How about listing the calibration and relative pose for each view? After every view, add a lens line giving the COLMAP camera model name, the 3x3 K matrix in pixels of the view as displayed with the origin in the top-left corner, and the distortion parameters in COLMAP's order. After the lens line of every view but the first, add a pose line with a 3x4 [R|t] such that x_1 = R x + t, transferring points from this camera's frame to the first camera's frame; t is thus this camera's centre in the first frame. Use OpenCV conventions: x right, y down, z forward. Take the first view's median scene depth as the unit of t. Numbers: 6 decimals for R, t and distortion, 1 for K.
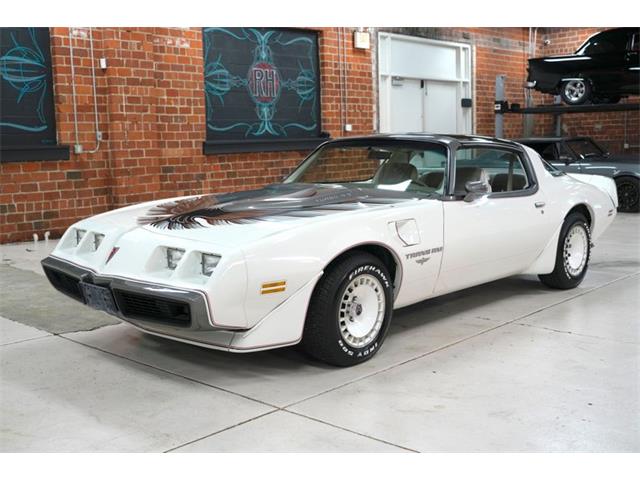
lens RADIAL K [[750.4, 0, 320.0], [0, 750.4, 240.0], [0, 0, 1]] dist [0.002380, -0.030777]
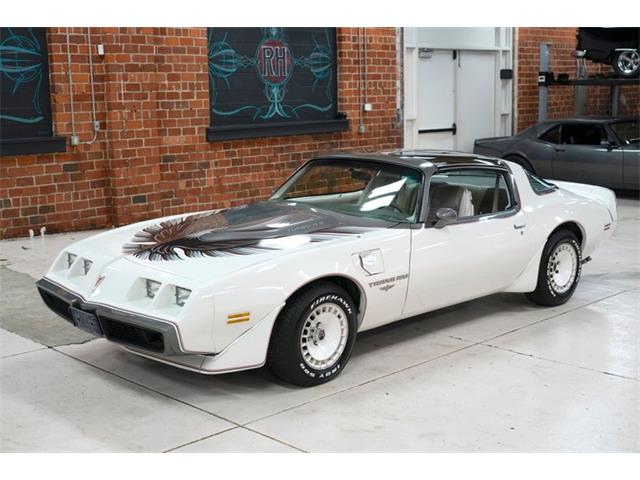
lens RADIAL K [[891.3, 0, 320.0], [0, 891.3, 240.0], [0, 0, 1]] dist [-0.009755, 0.007768]
pose [[0.998705, 0.014865, -0.048661, 0.039545], [-0.012937, 0.999128, 0.039708, -0.034661], [0.049209, -0.039027, 0.998026, -0.103994]]
